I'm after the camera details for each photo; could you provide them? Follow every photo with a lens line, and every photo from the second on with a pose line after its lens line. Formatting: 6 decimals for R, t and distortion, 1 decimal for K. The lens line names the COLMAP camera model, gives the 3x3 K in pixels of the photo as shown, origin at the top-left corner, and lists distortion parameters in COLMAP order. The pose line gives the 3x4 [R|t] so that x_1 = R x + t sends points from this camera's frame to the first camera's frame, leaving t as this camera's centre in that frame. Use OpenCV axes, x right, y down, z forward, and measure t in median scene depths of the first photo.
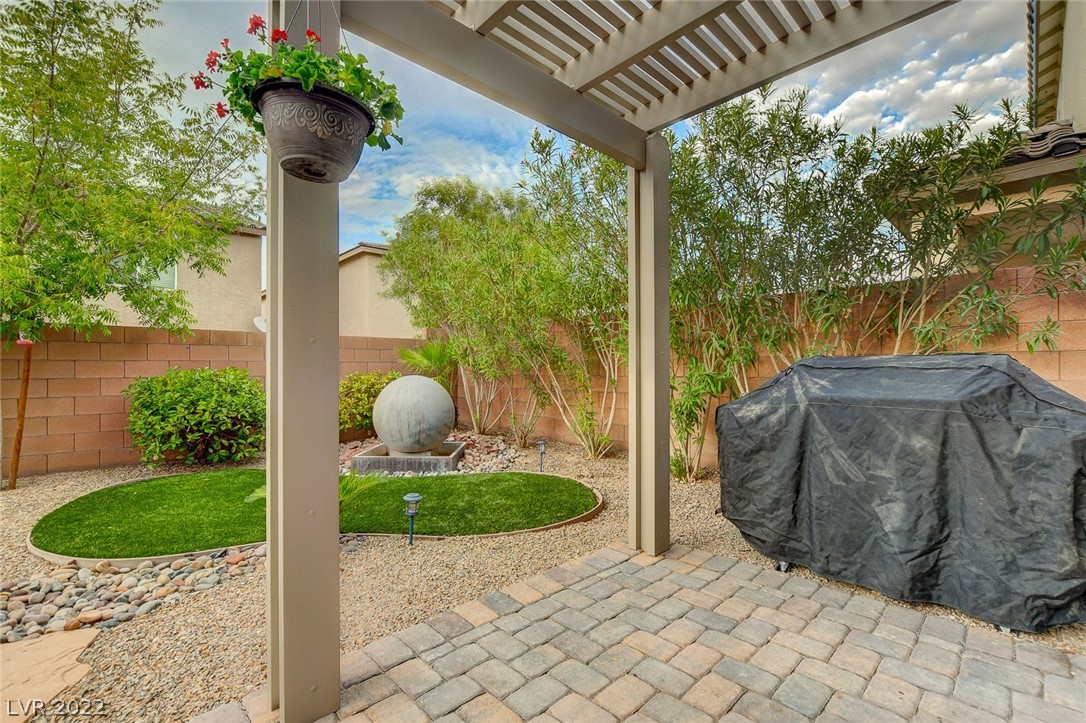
lens RADIAL K [[493.9, 0, 544.4], [0, 493.9, 363.3], [0, 0, 1]] dist [-0.023657, 0.002485]
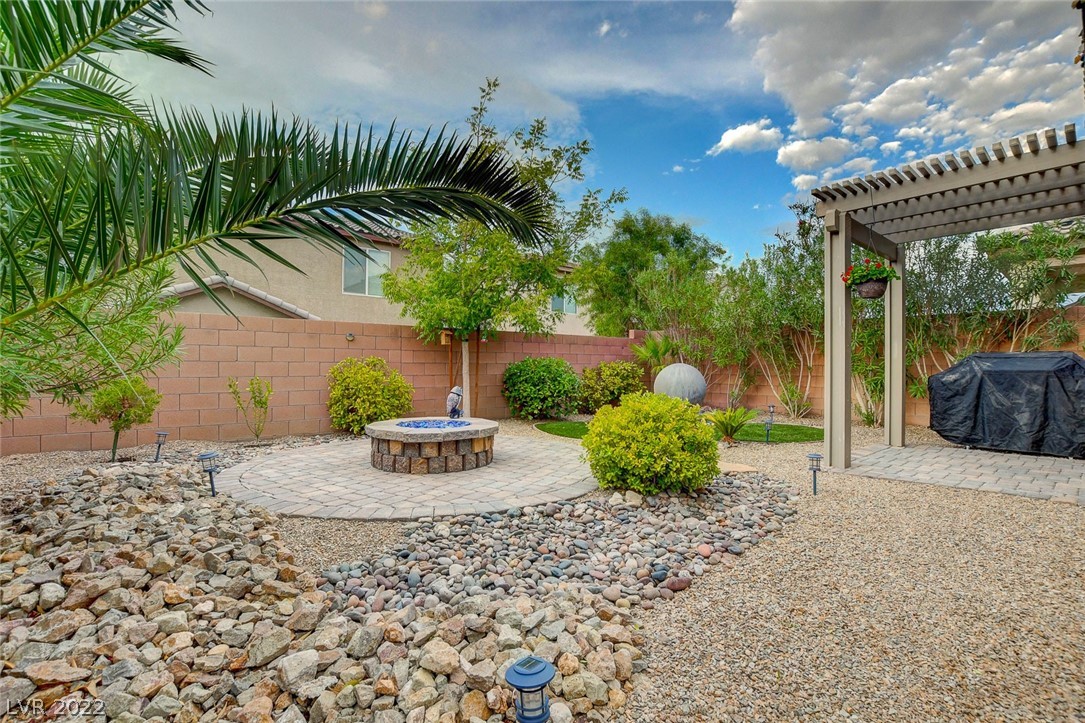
lens RADIAL K [[497.9, 0, 538.4], [0, 497.9, 363.9], [0, 0, 1]] dist [-0.049702, 0.004627]
pose [[0.997355, 0.005232, -0.072495, -1.345166], [-0.004510, 0.999939, 0.010121, 0.027449], [0.072543, -0.009768, 0.997317, -1.344768]]
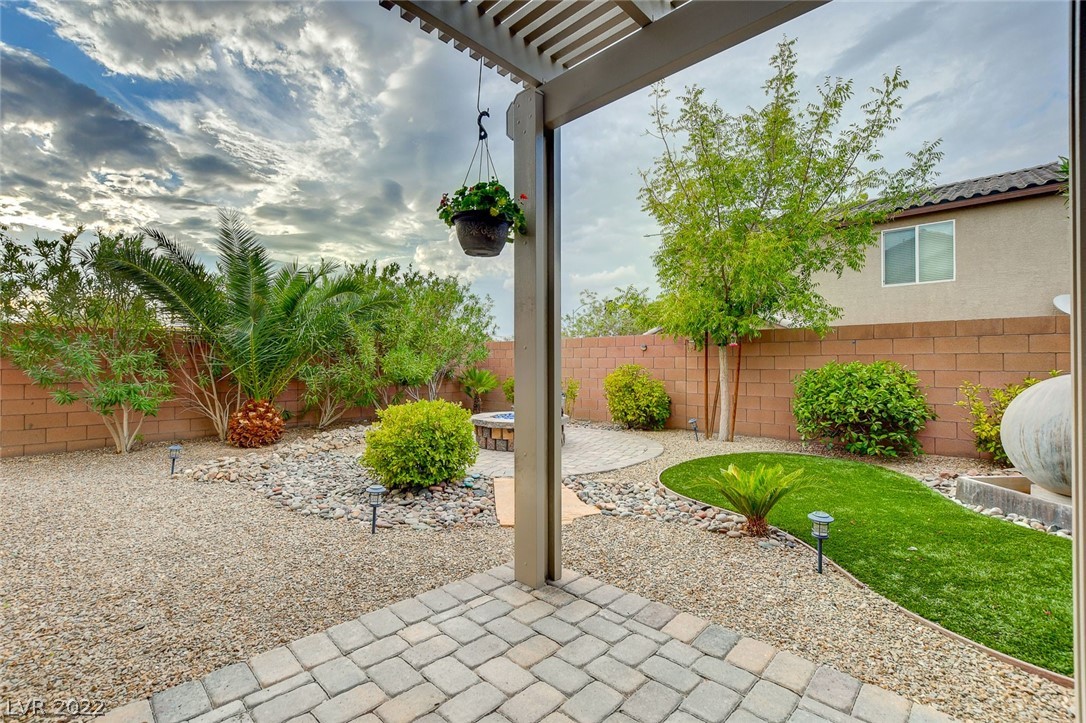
lens RADIAL K [[493.9, 0, 544.3], [0, 493.9, 361.2], [0, 0, 1]] dist [-0.023657, 0.002485]
pose [[-0.000393, 0.001399, -0.999999, 0.795667], [0.012872, 0.999916, 0.001394, -0.003858], [0.999917, -0.012871, -0.000411, 0.737642]]
